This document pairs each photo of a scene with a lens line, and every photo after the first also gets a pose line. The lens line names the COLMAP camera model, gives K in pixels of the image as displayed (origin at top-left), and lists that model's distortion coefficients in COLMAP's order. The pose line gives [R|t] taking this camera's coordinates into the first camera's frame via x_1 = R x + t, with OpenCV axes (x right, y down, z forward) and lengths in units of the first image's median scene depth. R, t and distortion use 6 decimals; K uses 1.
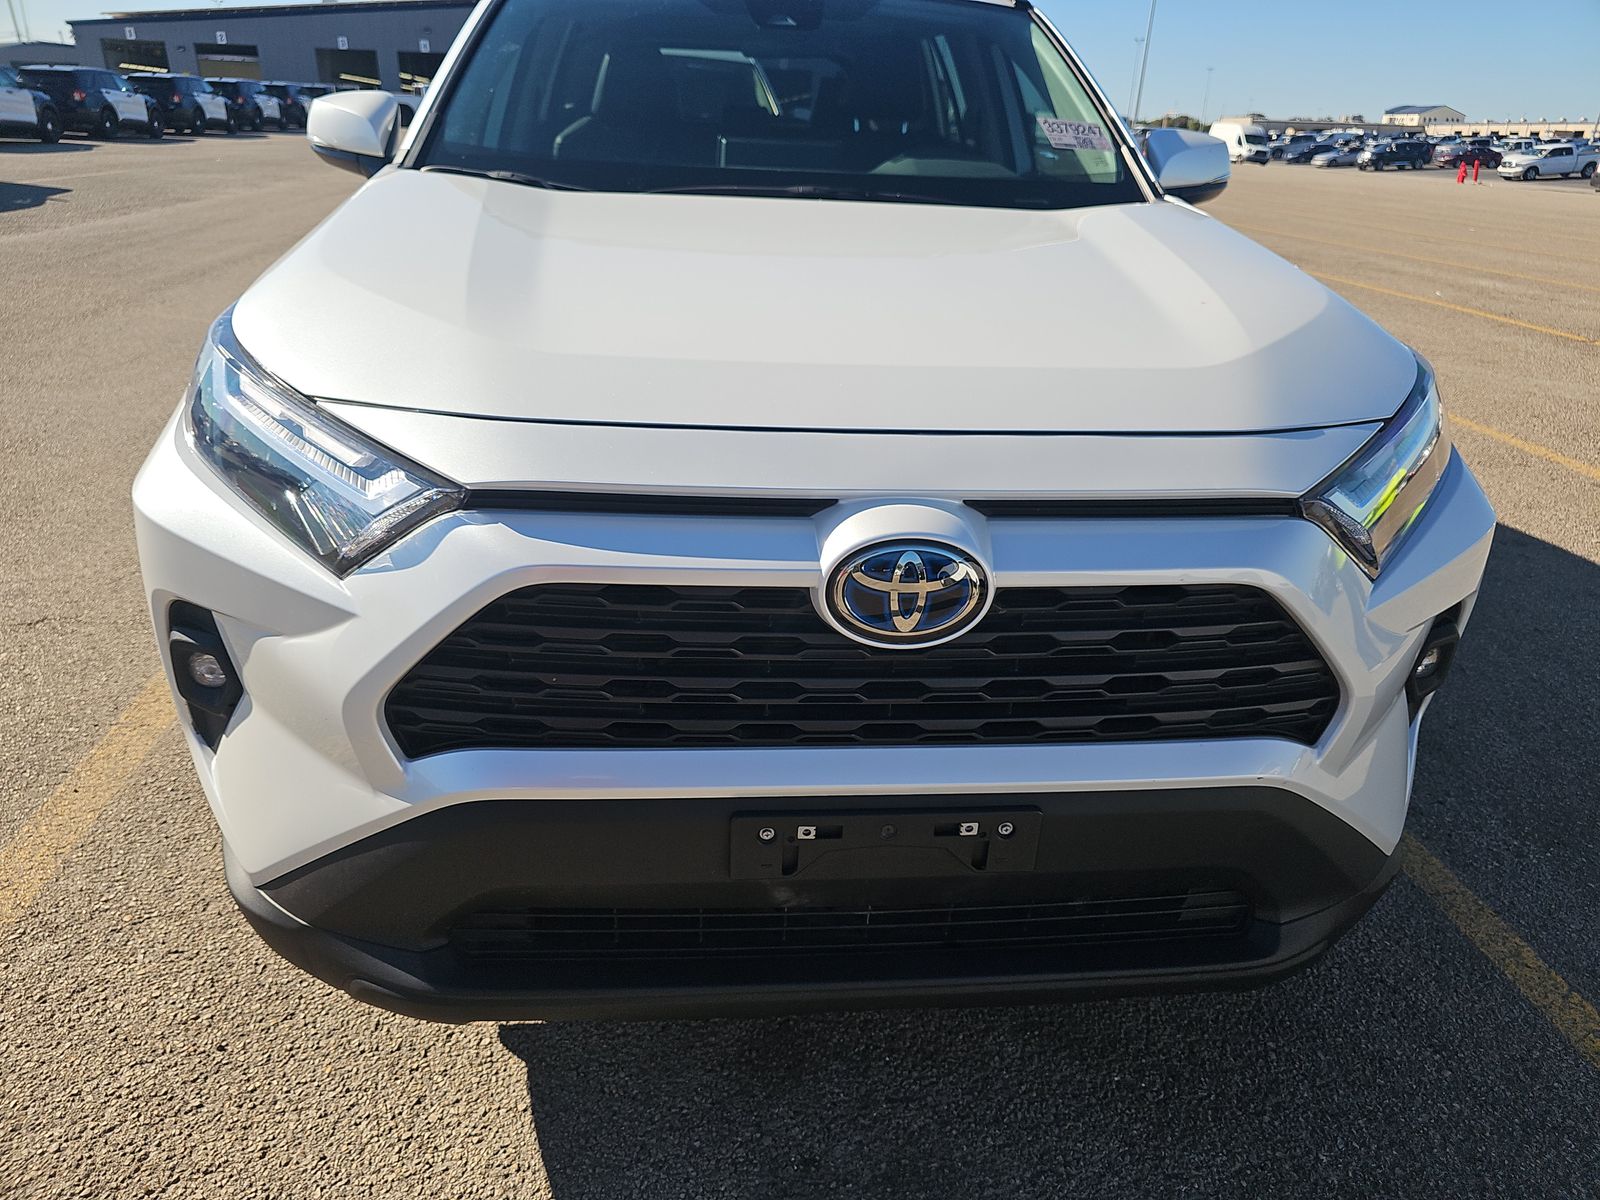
lens RADIAL K [[1083.8, 0, 800.0], [0, 1083.8, 600.0], [0, 0, 1]] dist [0.030044, -0.001831]
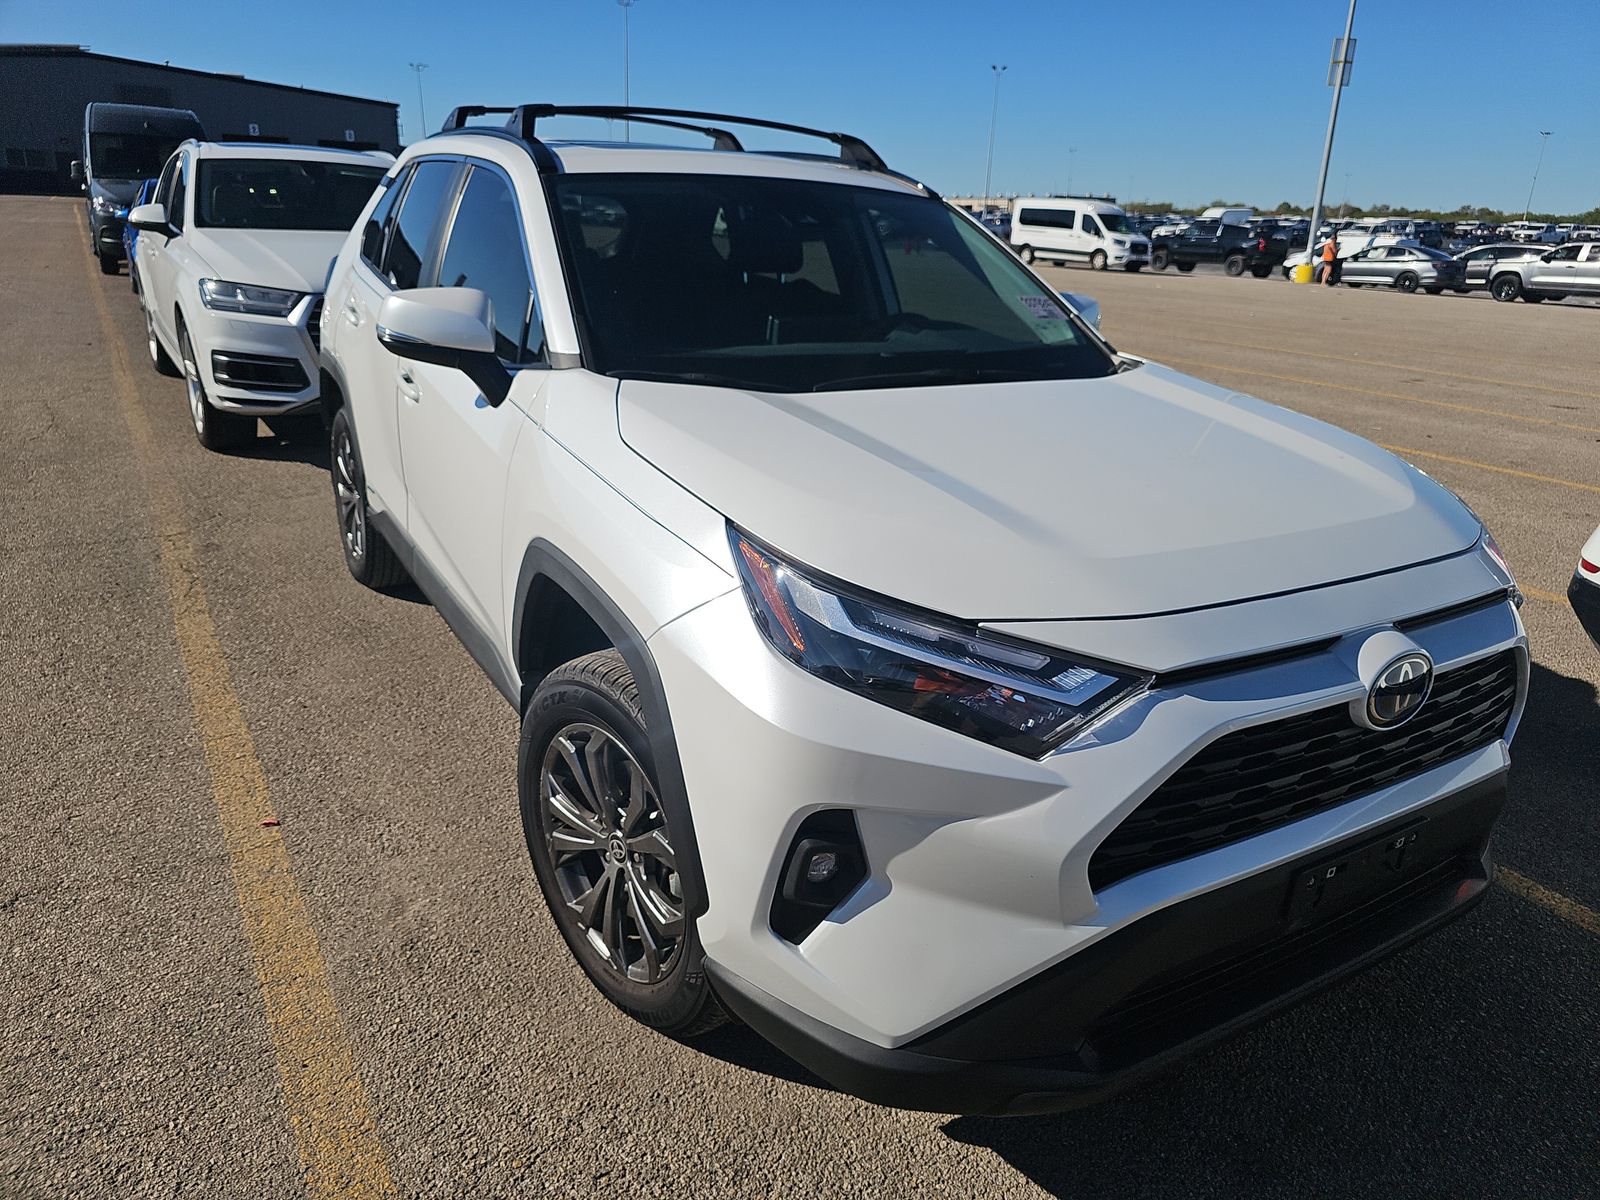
lens RADIAL K [[1083.8, 0, 800.0], [0, 1083.8, 600.0], [0, 0, 1]] dist [0.030044, -0.001831]
pose [[0.899216, -0.147240, 0.411985, -1.159259], [0.171140, 0.985012, -0.021503, -0.220962], [-0.402644, 0.089843, 0.910937, -0.034101]]
